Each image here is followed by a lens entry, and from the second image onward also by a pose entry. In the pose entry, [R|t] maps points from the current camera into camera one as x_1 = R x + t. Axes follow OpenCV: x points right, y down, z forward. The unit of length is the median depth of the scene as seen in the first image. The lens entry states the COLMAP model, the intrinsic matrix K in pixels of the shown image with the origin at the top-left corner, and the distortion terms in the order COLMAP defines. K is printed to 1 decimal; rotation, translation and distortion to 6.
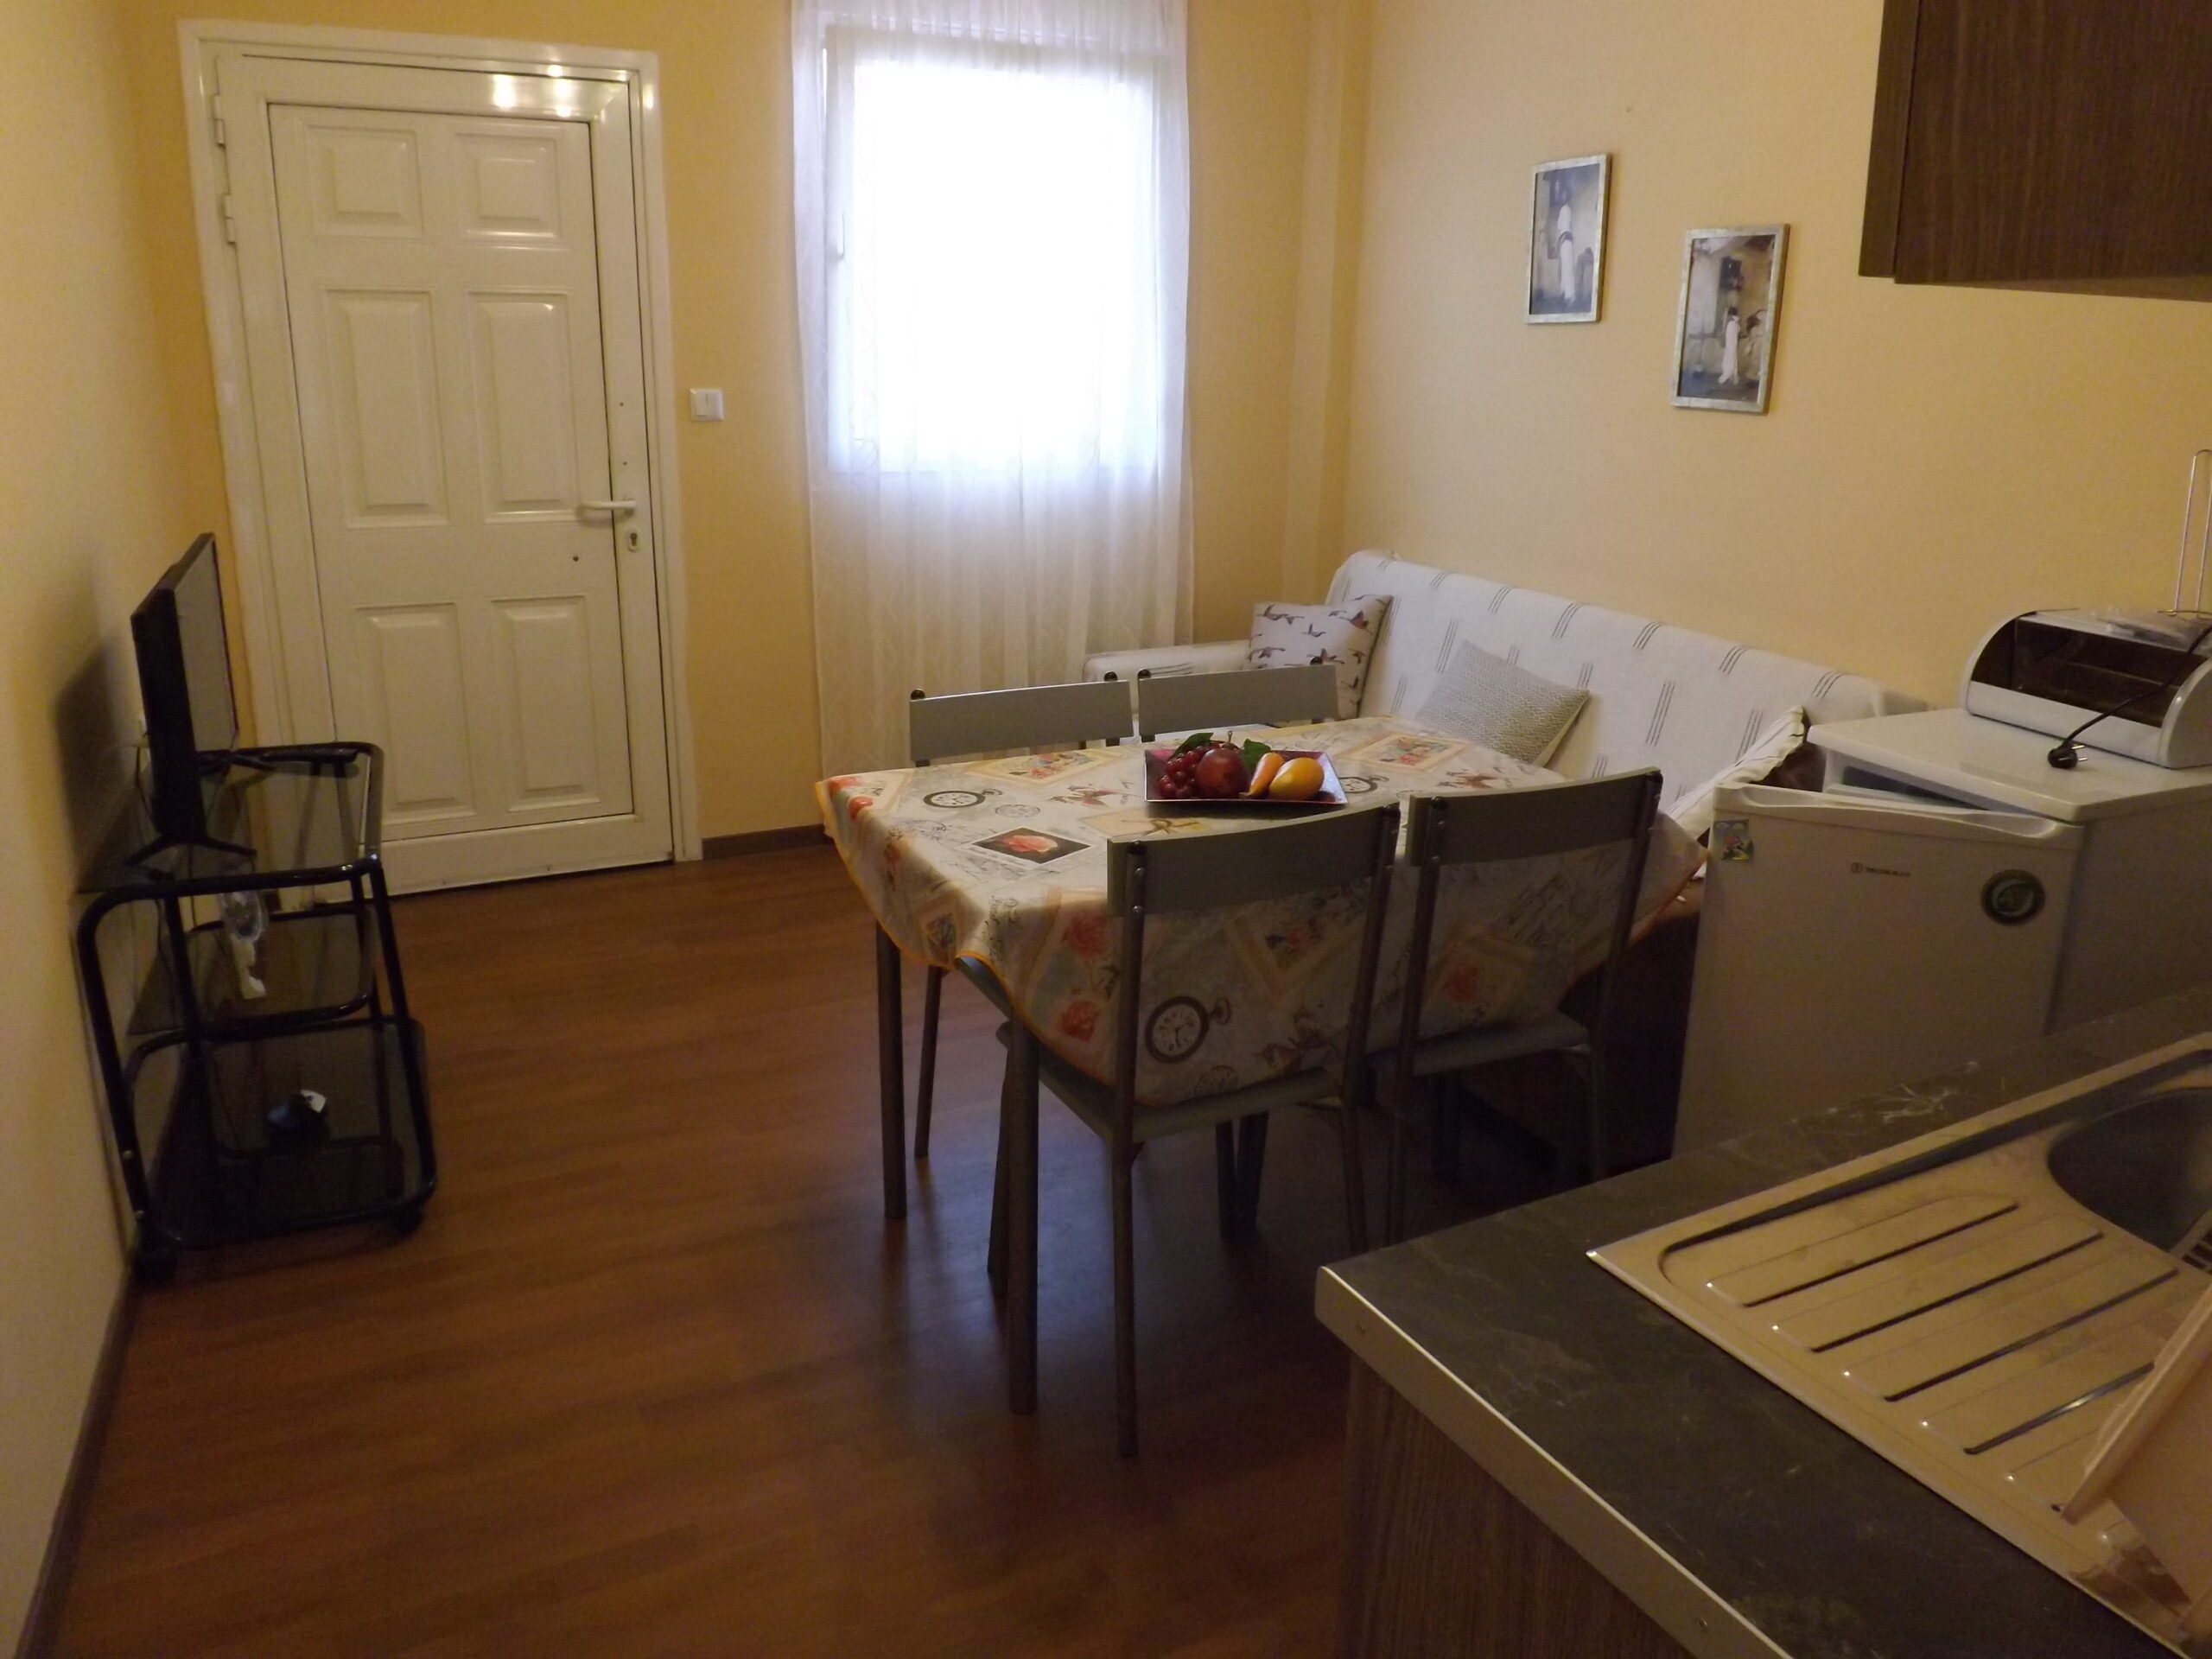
lens RADIAL K [[1594.2, 0, 1106.0], [0, 1594.2, 829.5], [0, 0, 1]] dist [-0.039504, 0.001248]
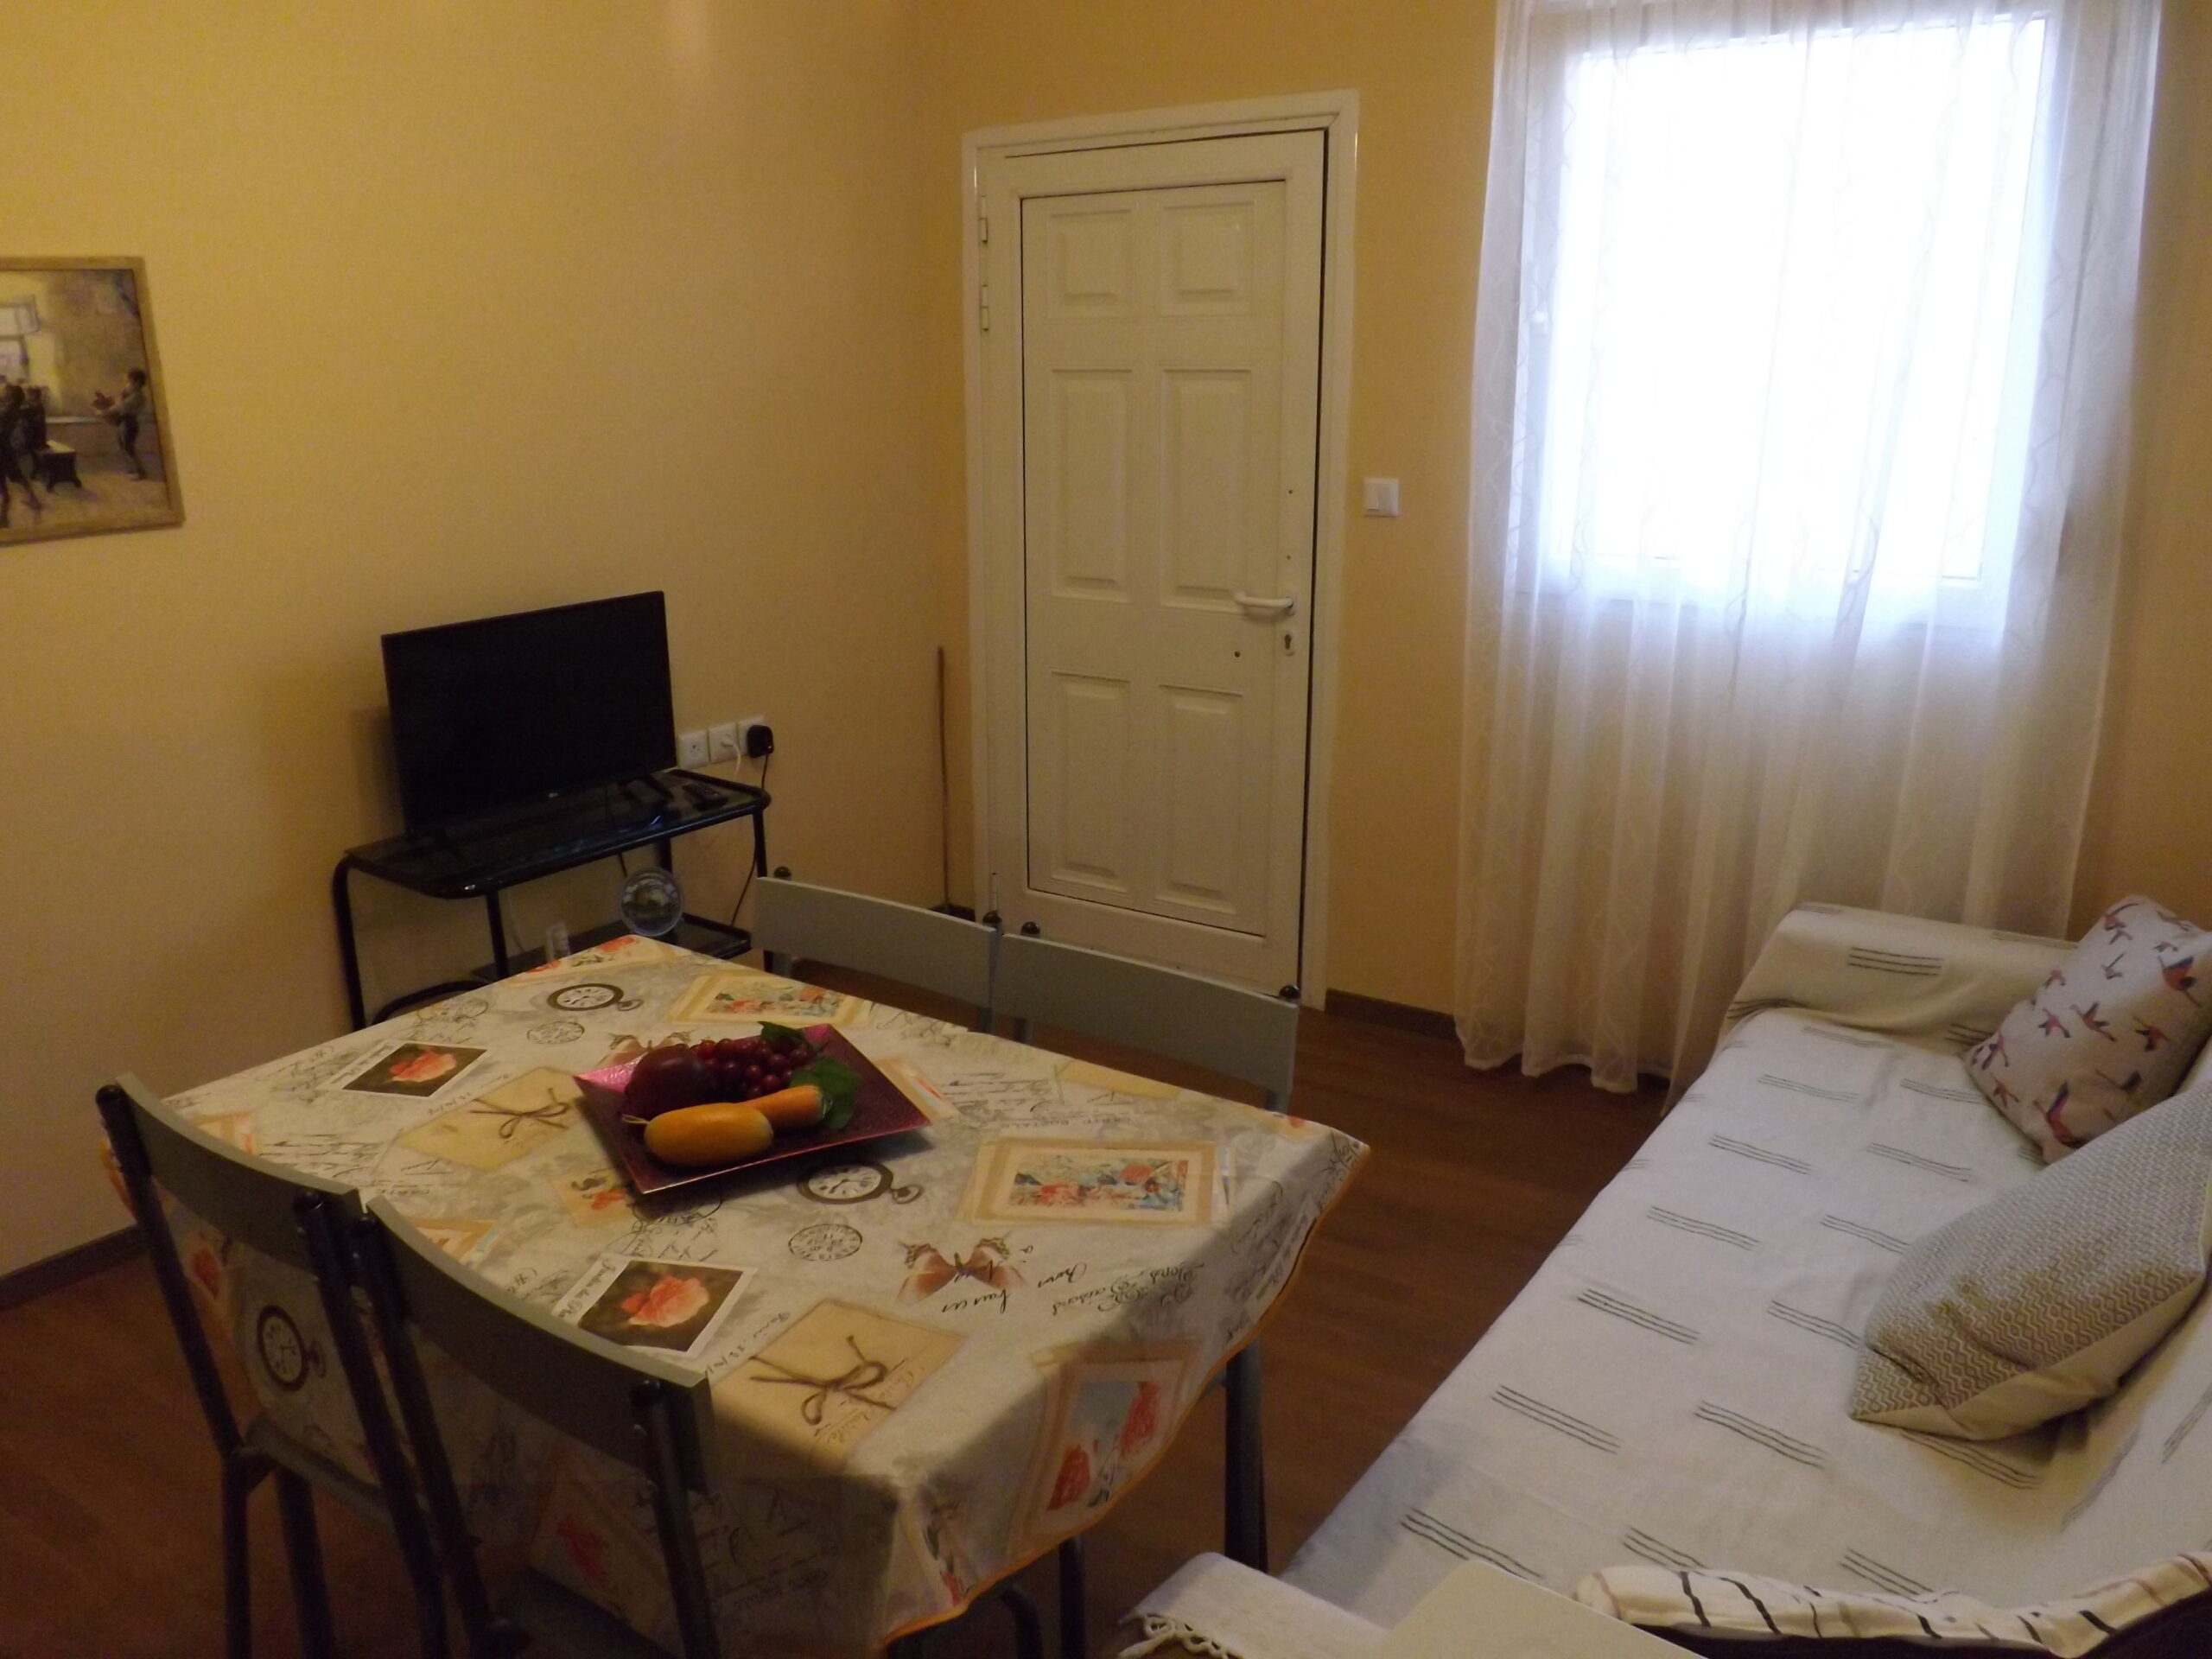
lens RADIAL K [[1616.6, 0, 1028.5], [0, 1616.6, 822.4], [0, 0, 1]] dist [-0.008142, 0.001421]
pose [[0.484725, 0.220895, -0.846314, 0.473260], [-0.240586, 0.963934, 0.113799, -0.170928], [0.840928, 0.148450, 0.520387, 0.466513]]
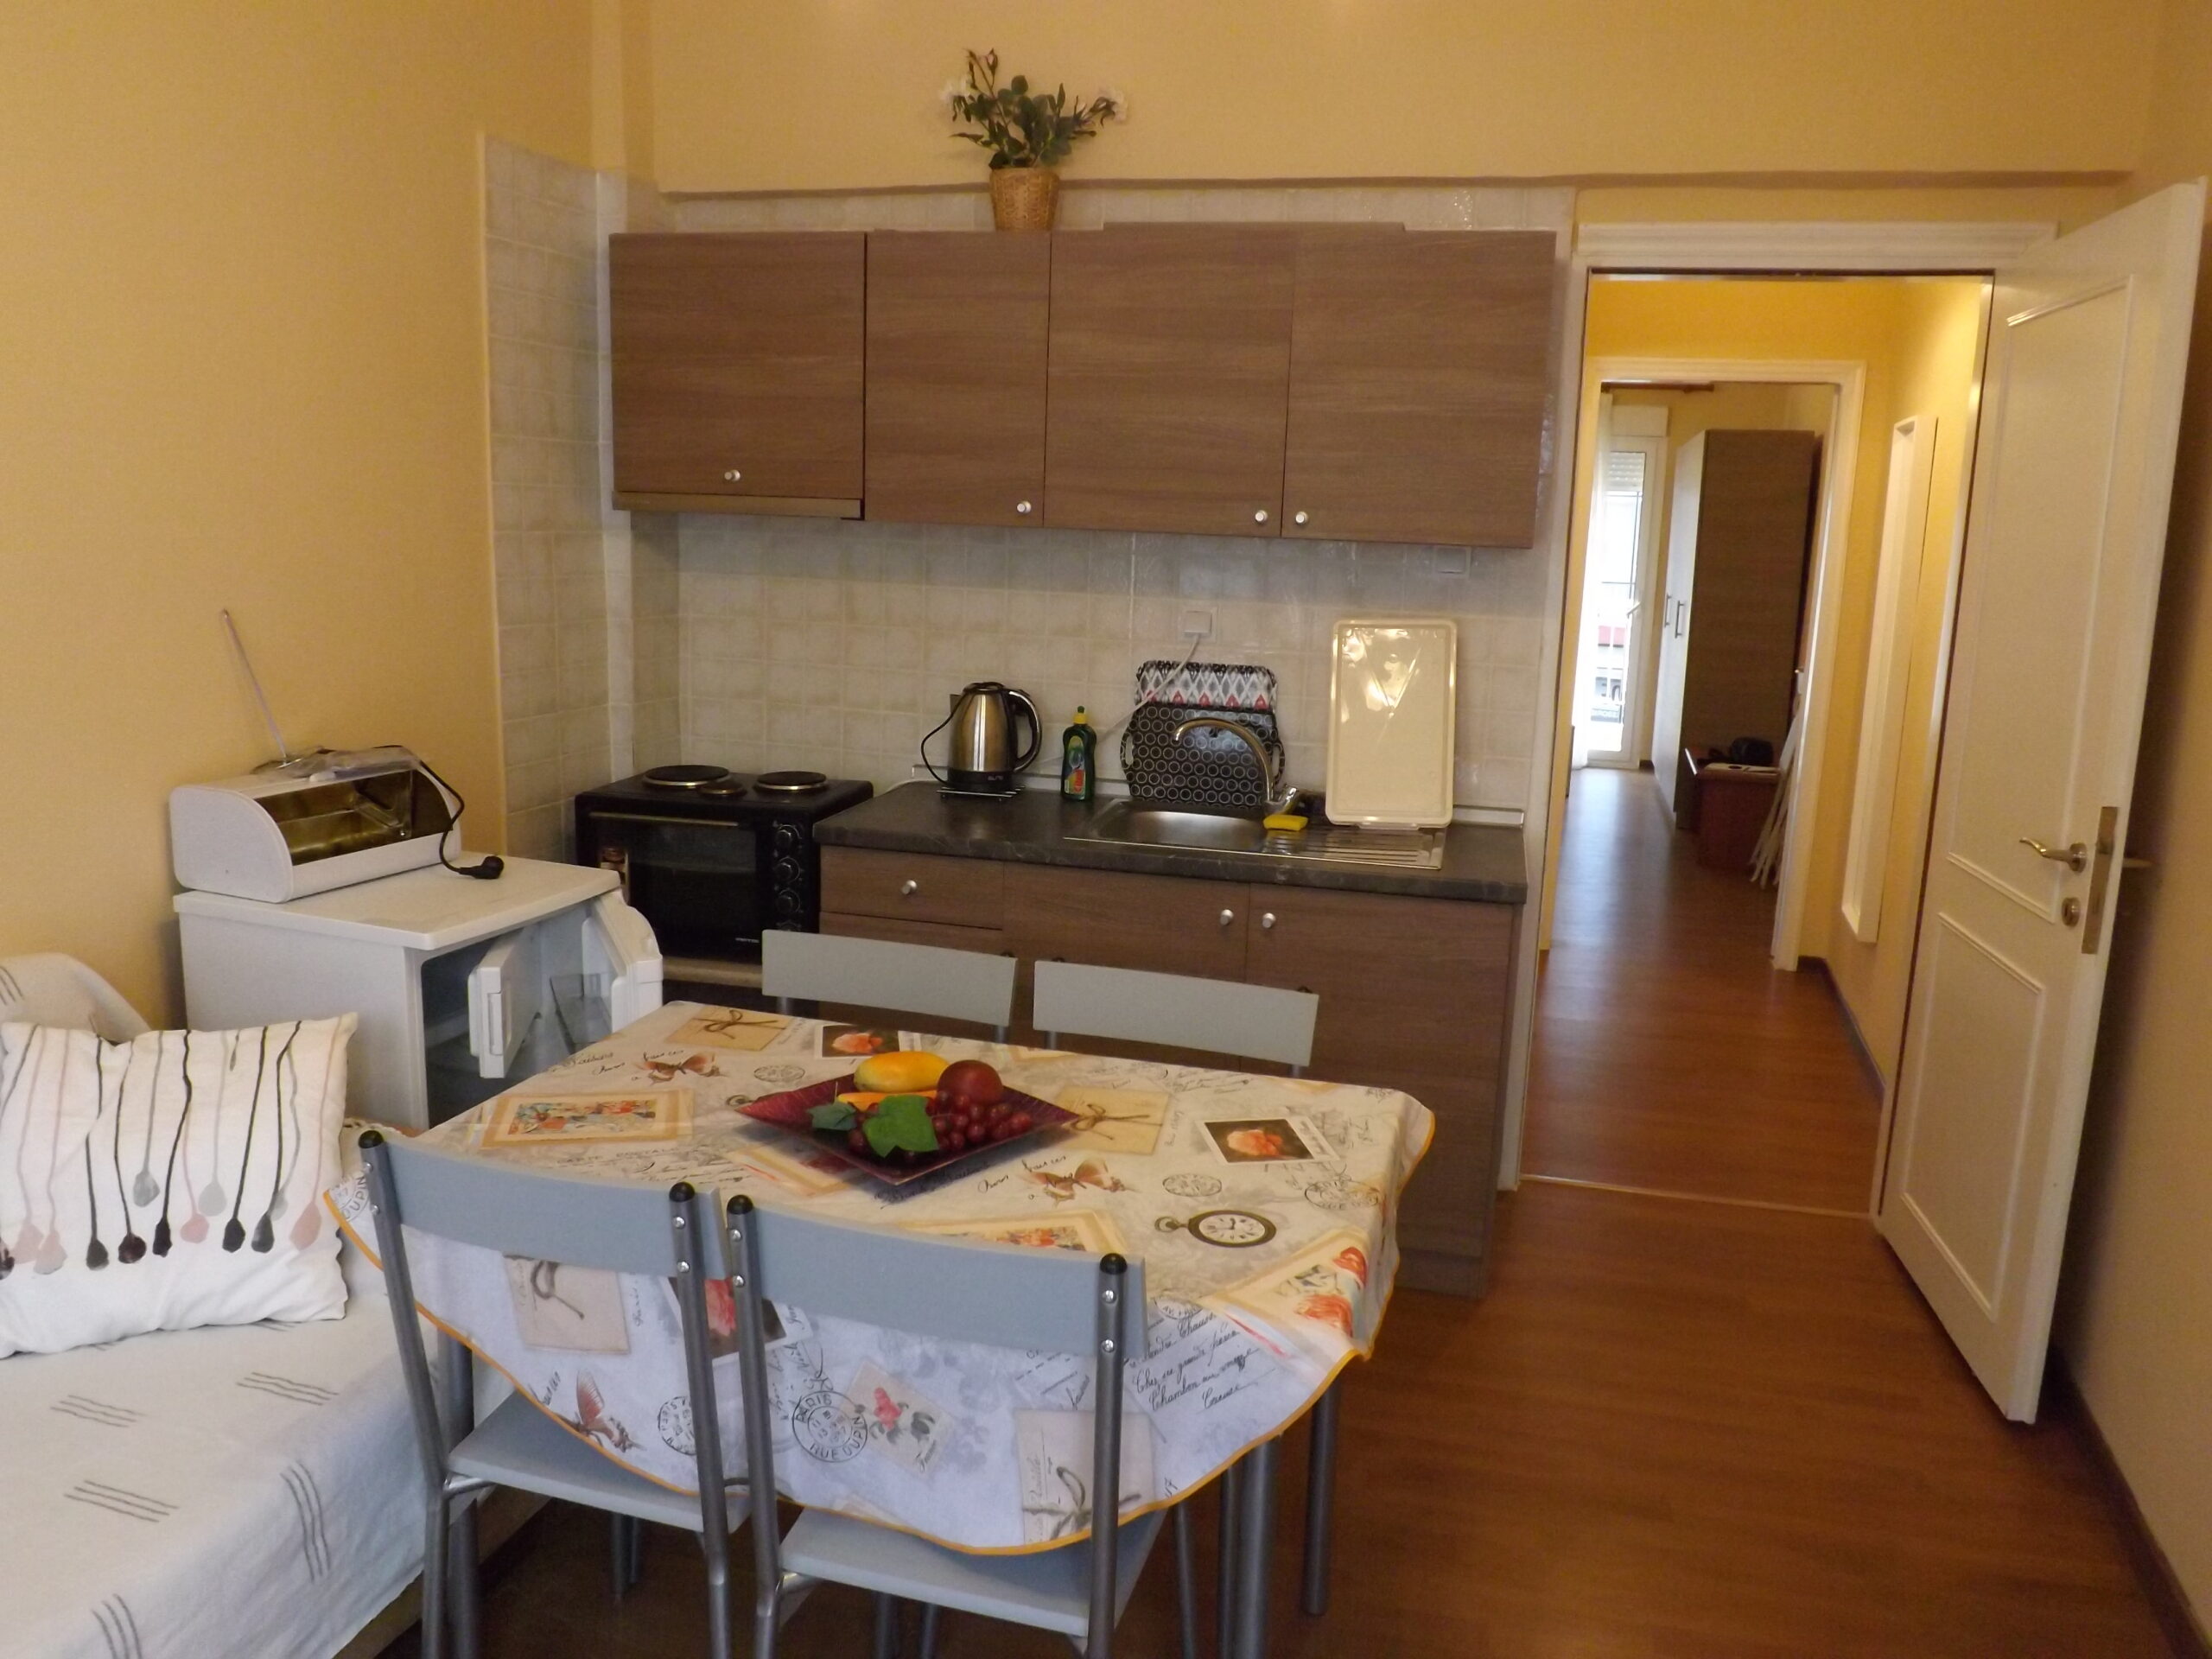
lens RADIAL K [[1616.6, 0, 1028.5], [0, 1616.6, 822.4], [0, 0, 1]] dist [-0.008142, 0.001421]
pose [[-0.733742, -0.159189, 0.660516, -0.305394], [0.162331, 0.902935, 0.397941, -0.311126], [-0.659751, 0.399208, -0.636680, 0.924910]]
